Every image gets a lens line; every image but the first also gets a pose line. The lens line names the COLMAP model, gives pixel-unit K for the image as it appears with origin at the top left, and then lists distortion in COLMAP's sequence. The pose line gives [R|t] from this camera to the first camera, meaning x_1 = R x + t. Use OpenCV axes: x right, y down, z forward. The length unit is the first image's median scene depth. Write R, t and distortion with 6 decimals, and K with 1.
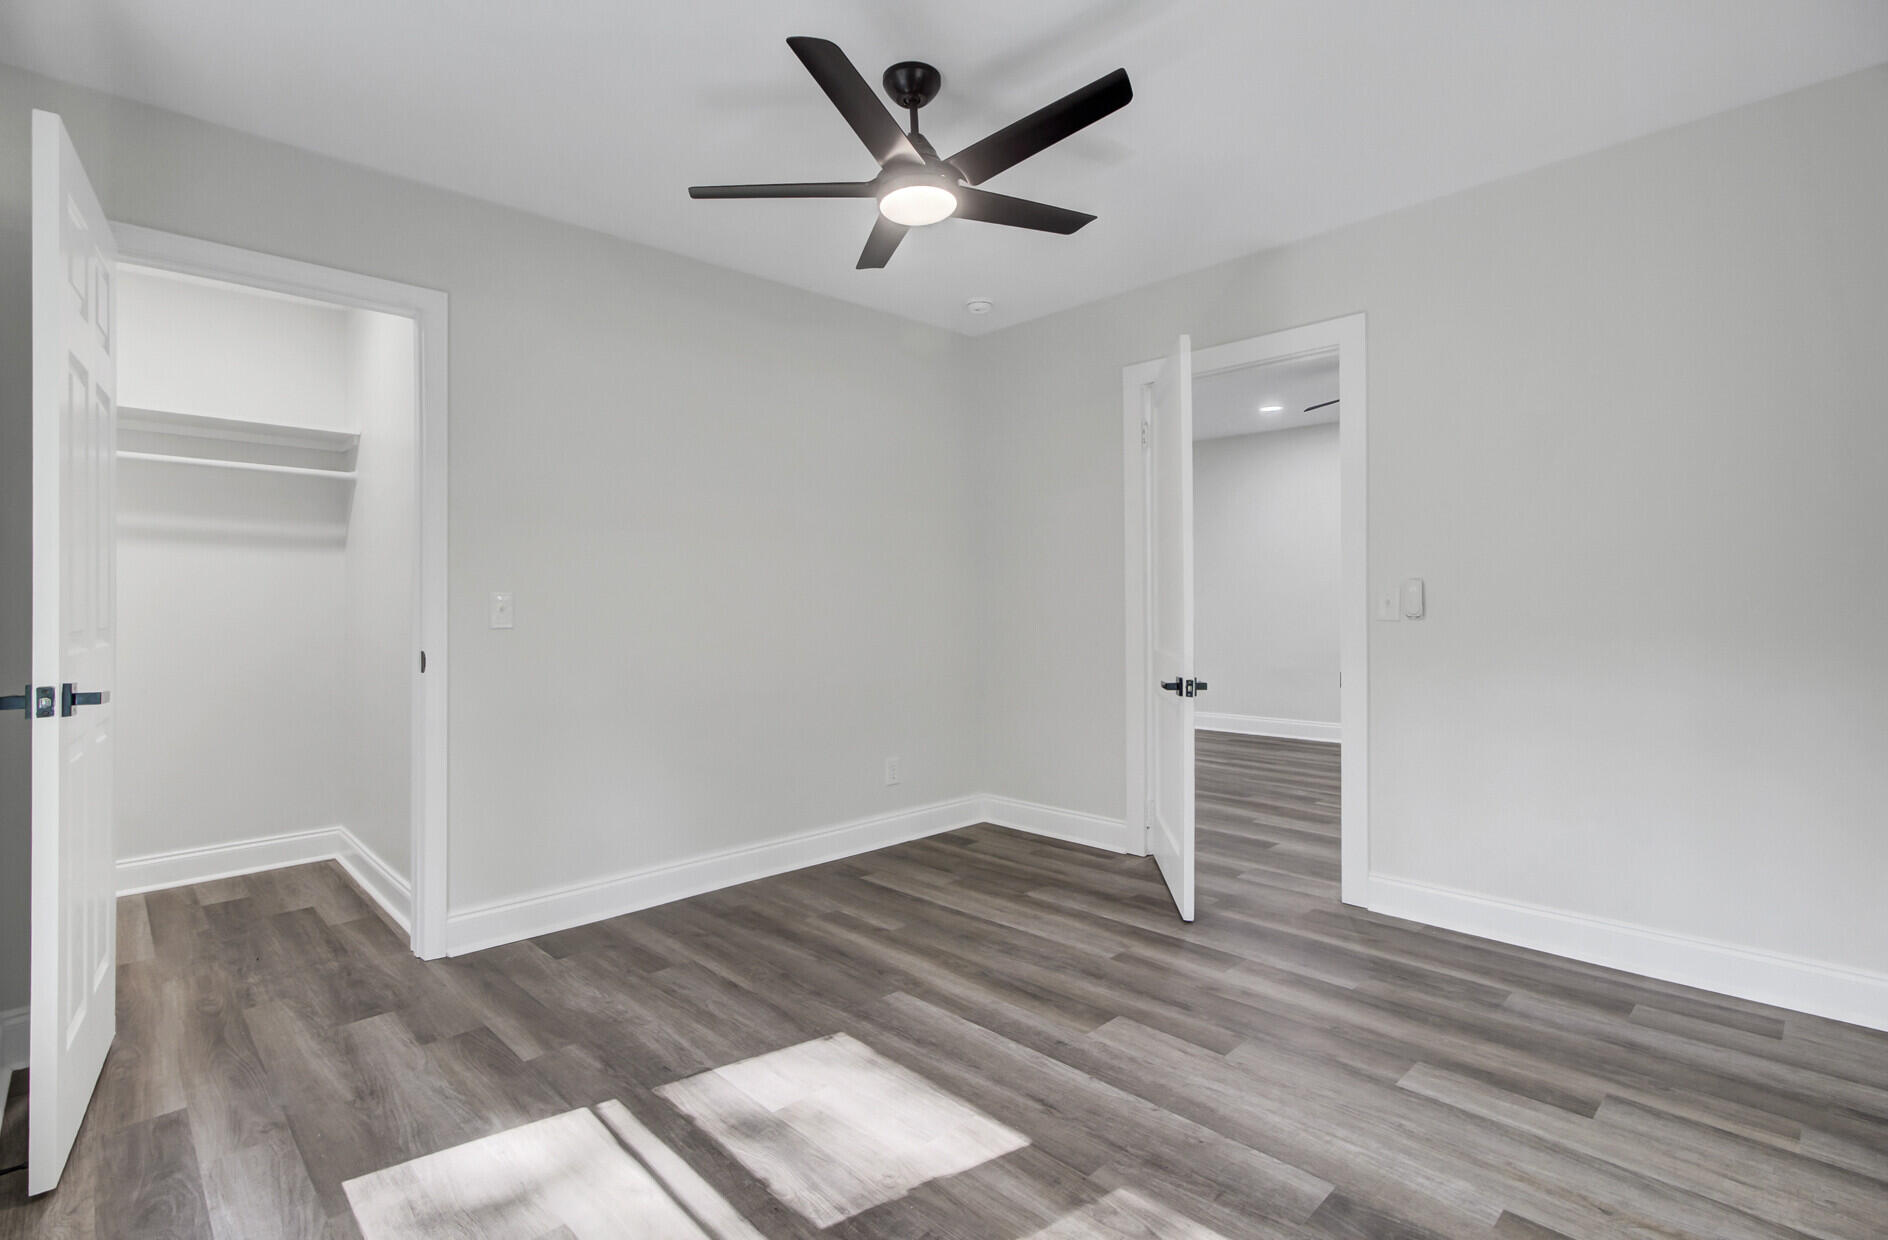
lens RADIAL K [[873.5, 0, 950.1], [0, 873.5, 614.0], [0, 0, 1]] dist [-0.004598, 0.000621]
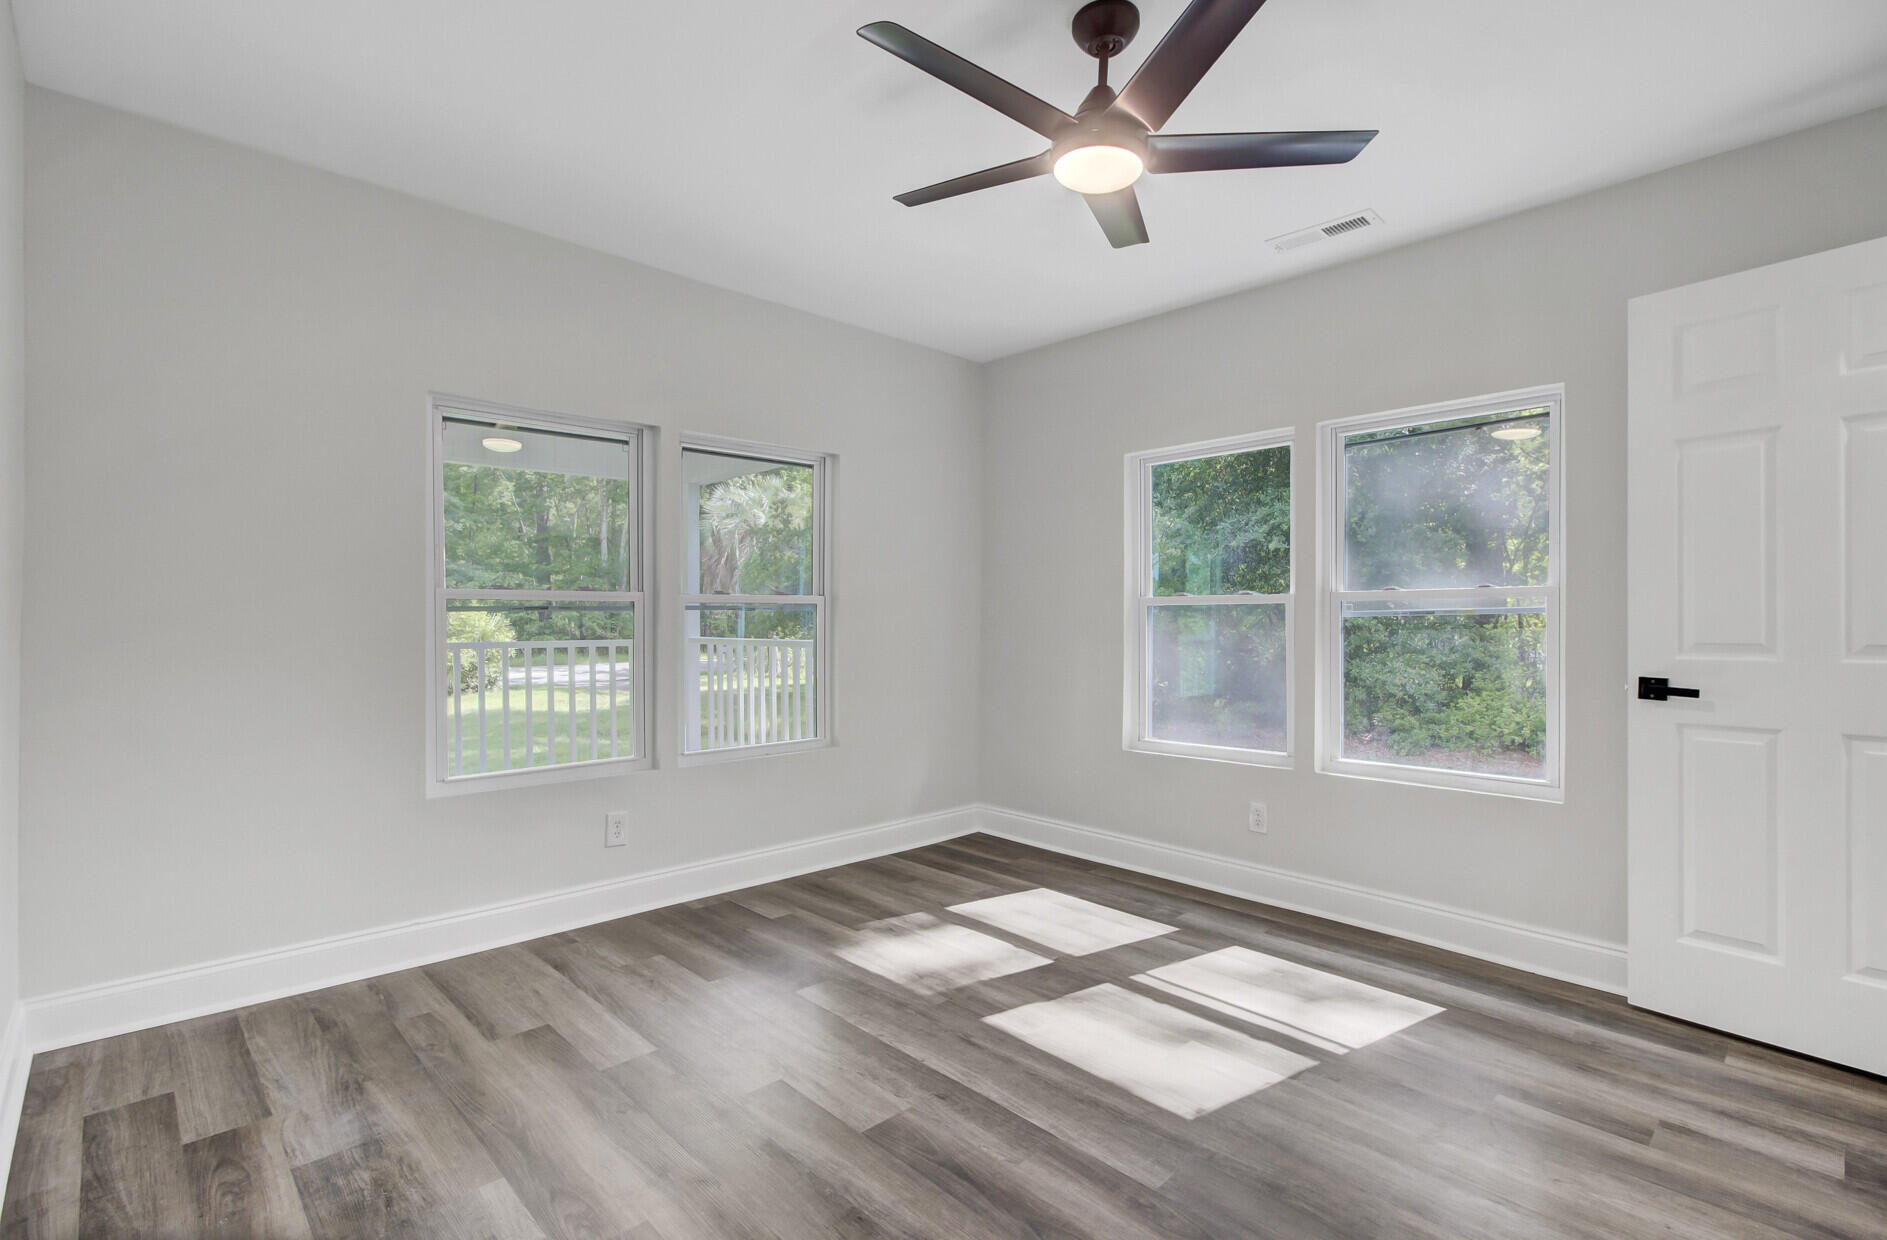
lens RADIAL K [[873.0, 0, 936.3], [0, 873.0, 616.8], [0, 0, 1]] dist [-0.004598, 0.000621]
pose [[-0.999869, 0.004062, 0.015674, 0.119253], [0.004047, 0.999991, -0.000965, -0.019144], [-0.015677, -0.000902, -0.999877, 1.980071]]
